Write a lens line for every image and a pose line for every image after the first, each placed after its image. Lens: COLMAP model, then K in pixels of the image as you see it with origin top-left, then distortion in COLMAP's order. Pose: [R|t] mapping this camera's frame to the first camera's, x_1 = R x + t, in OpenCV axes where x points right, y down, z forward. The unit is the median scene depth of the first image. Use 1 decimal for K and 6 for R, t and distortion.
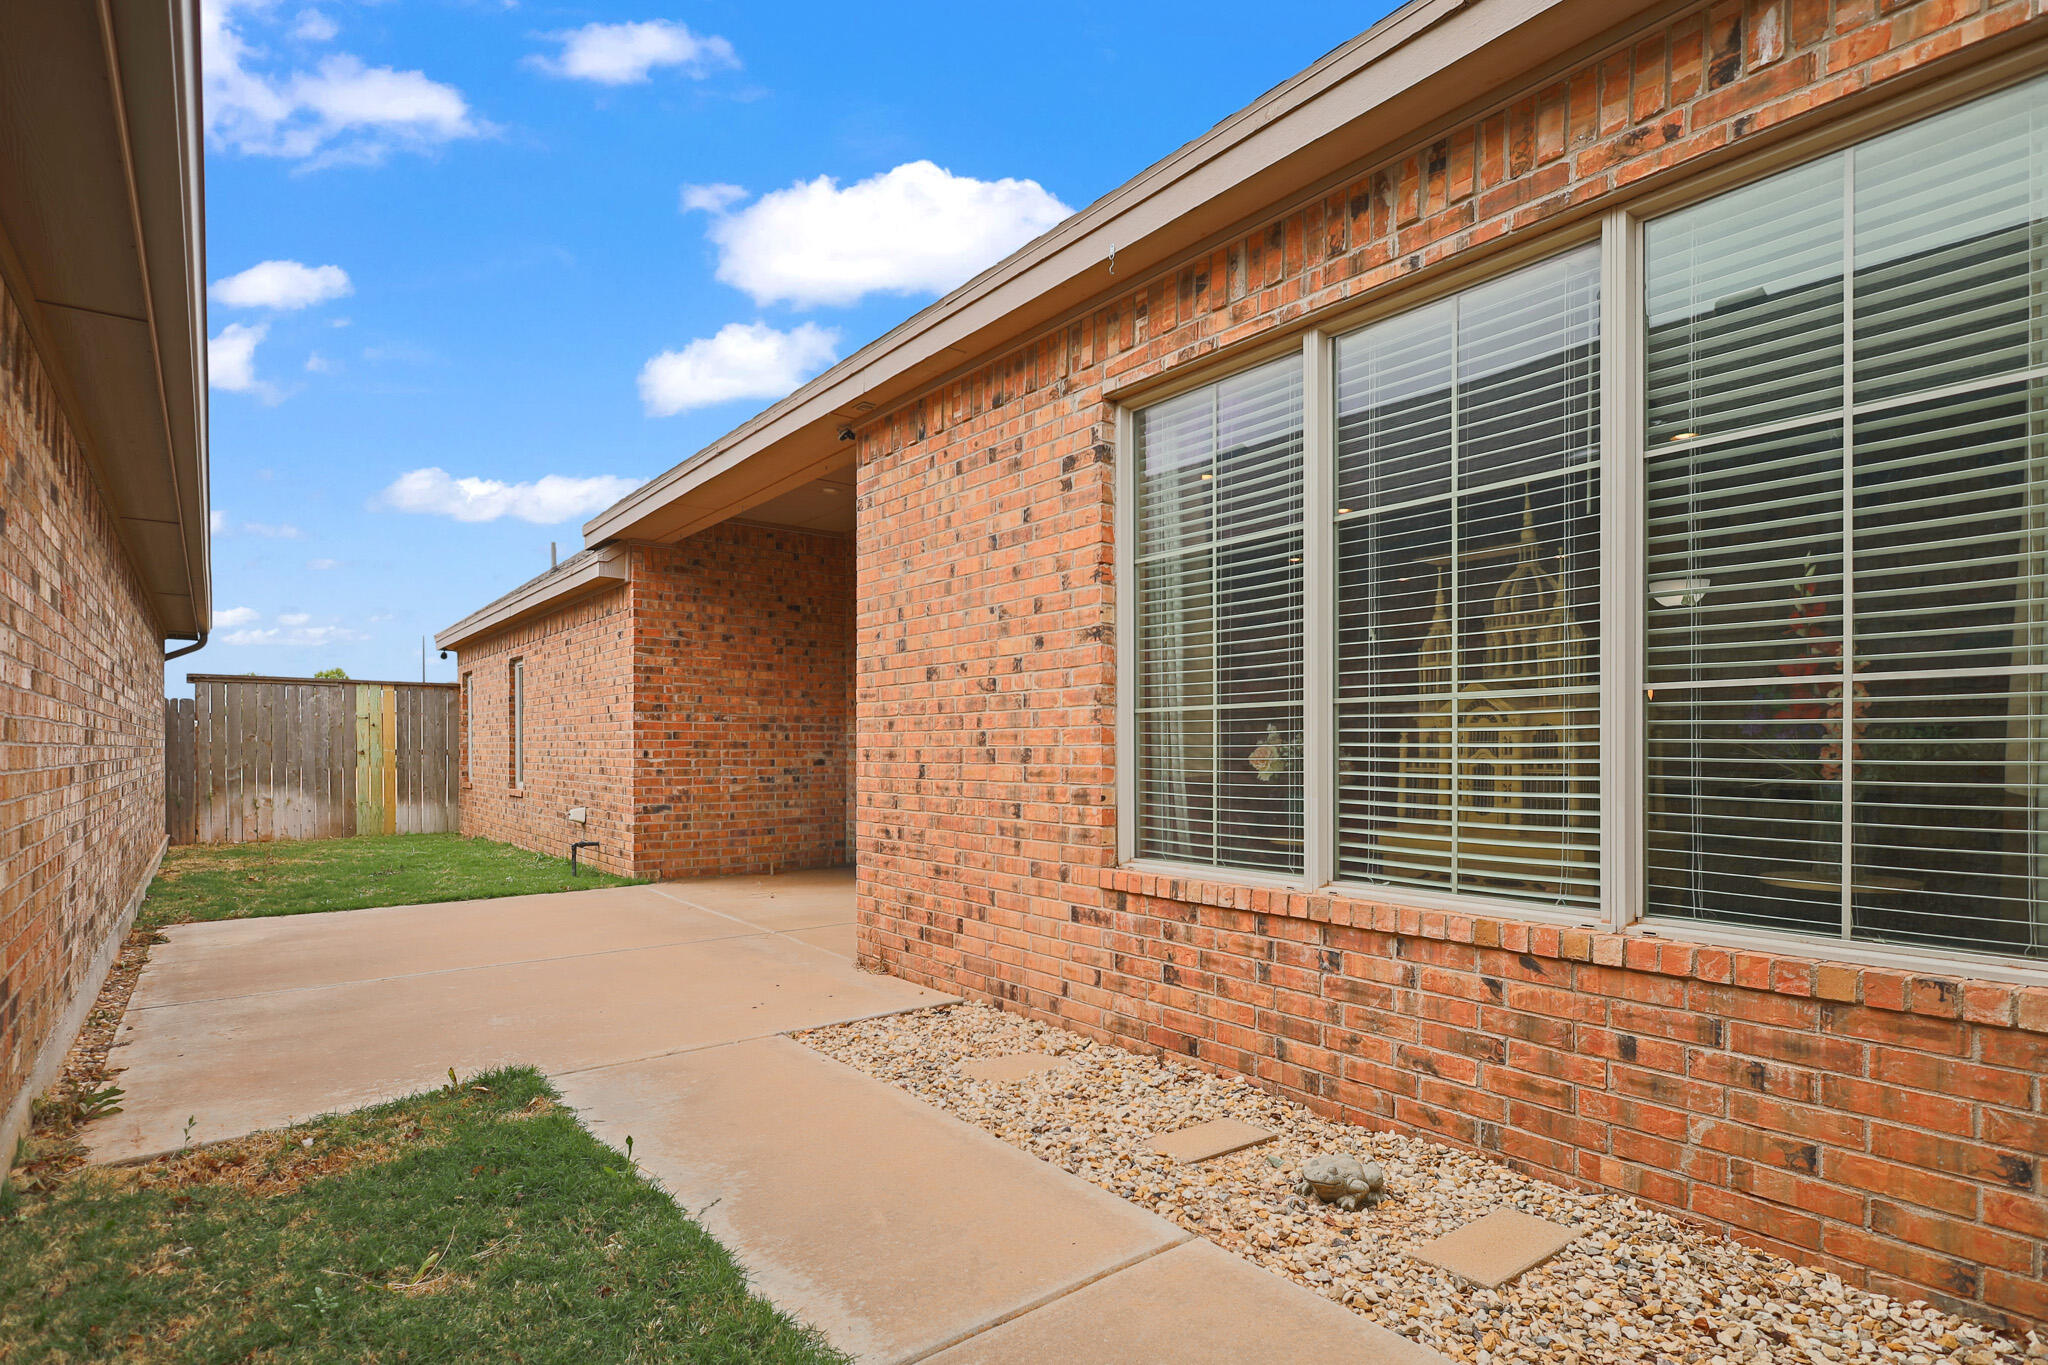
lens RADIAL K [[1020.0, 0, 1093.9], [0, 1020.0, 760.4], [0, 0, 1]] dist [0.000498, 0.000390]
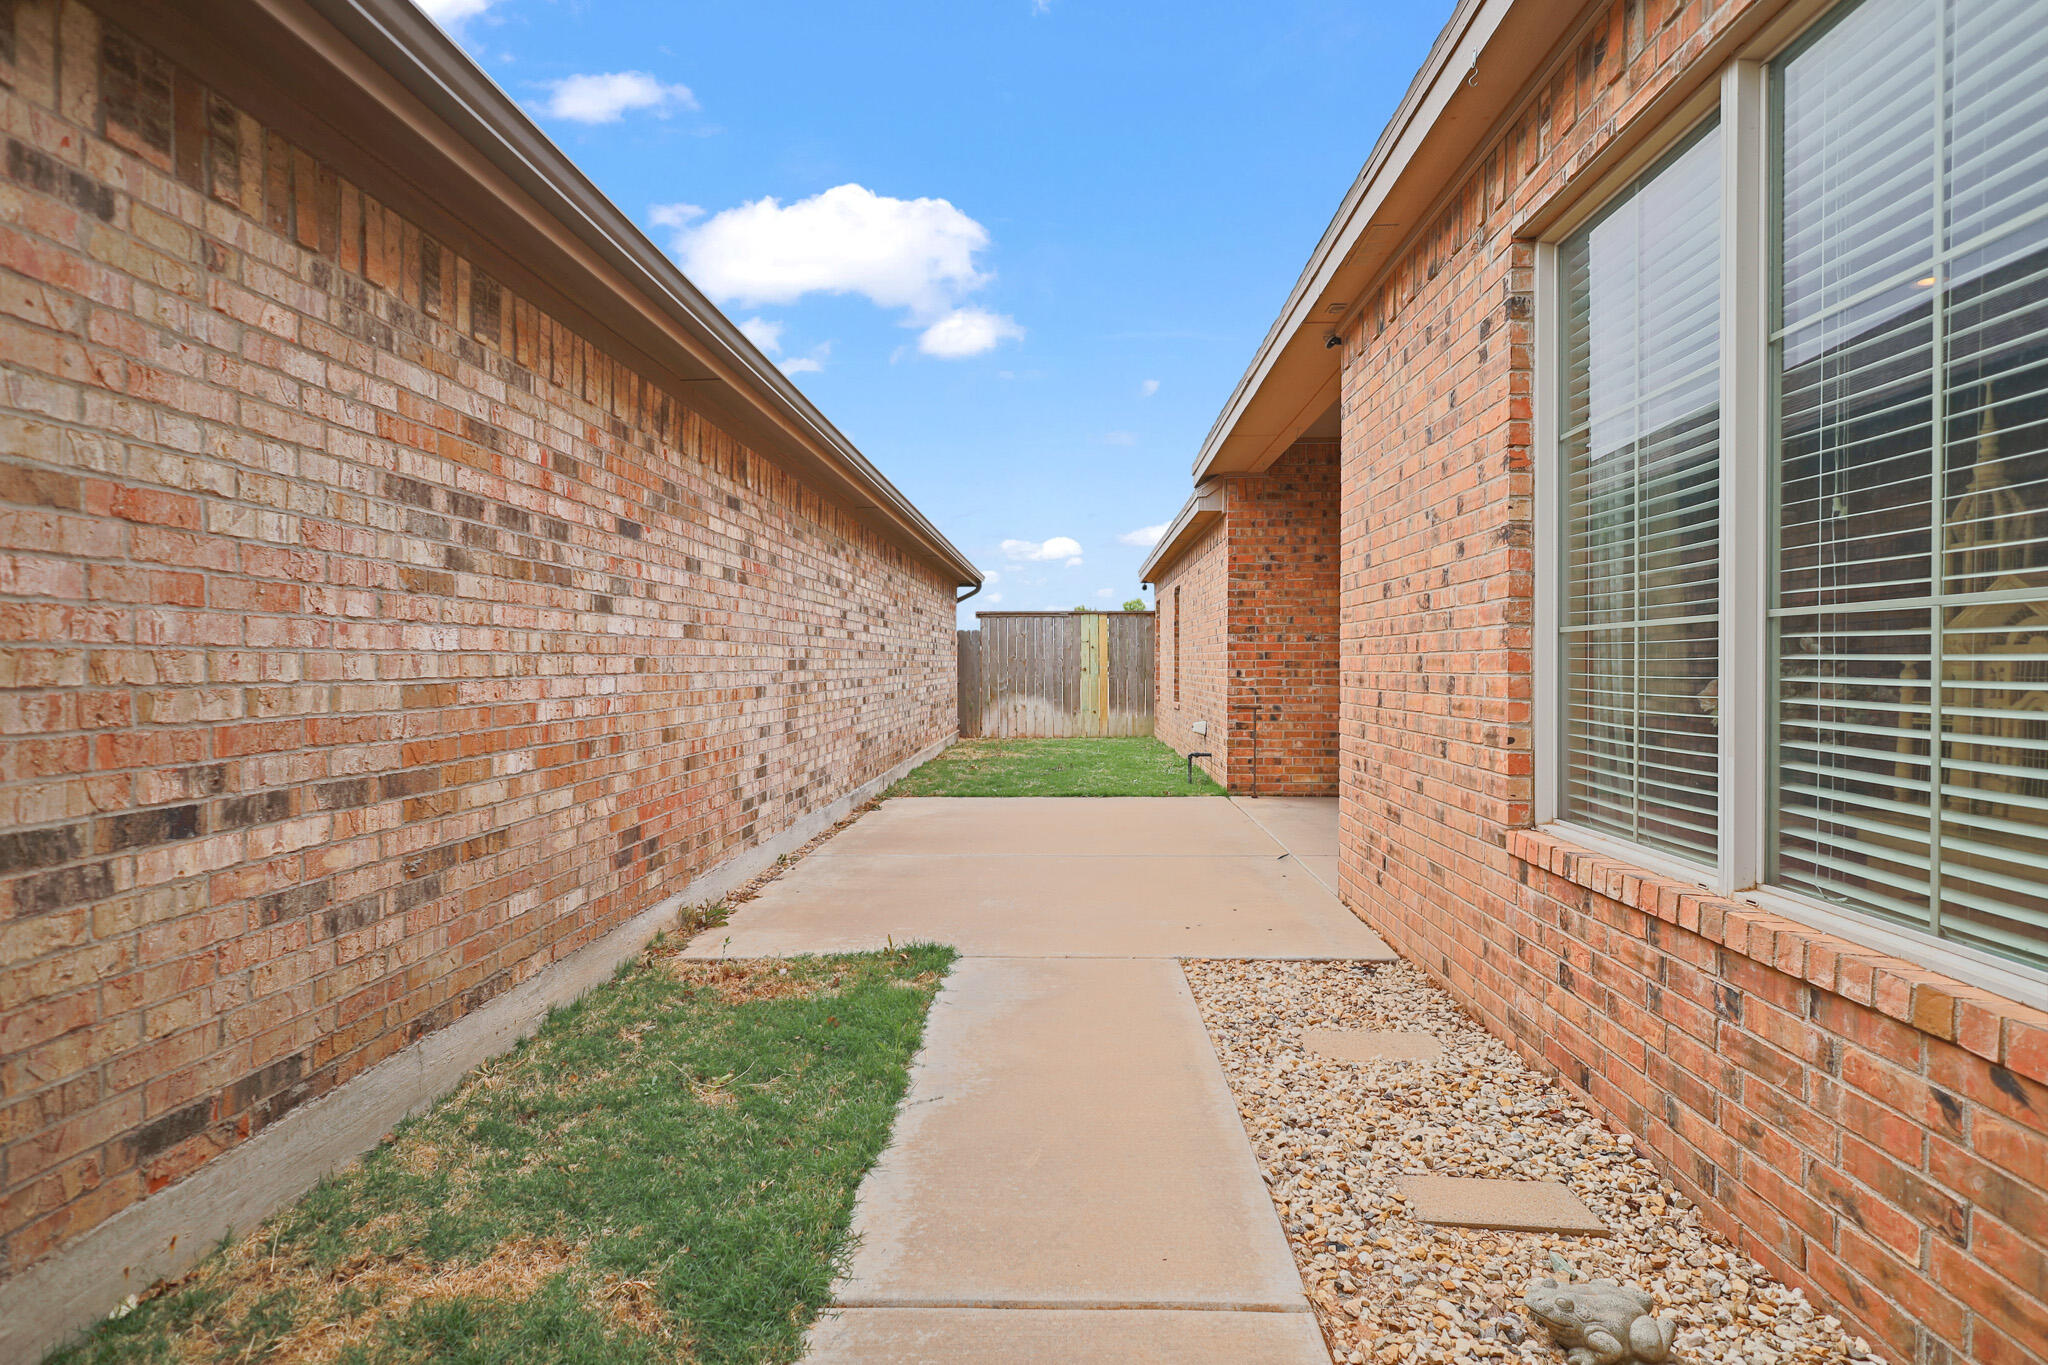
lens RADIAL K [[1020.0, 0, 1040.1], [0, 1020.0, 682.0], [0, 0, 1]] dist [0.000498, 0.000390]
pose [[0.748333, 0.008611, -0.663268, 0.261778], [-0.003533, 0.999953, 0.008995, -0.014515], [0.663314, -0.004388, 0.748328, 0.155048]]
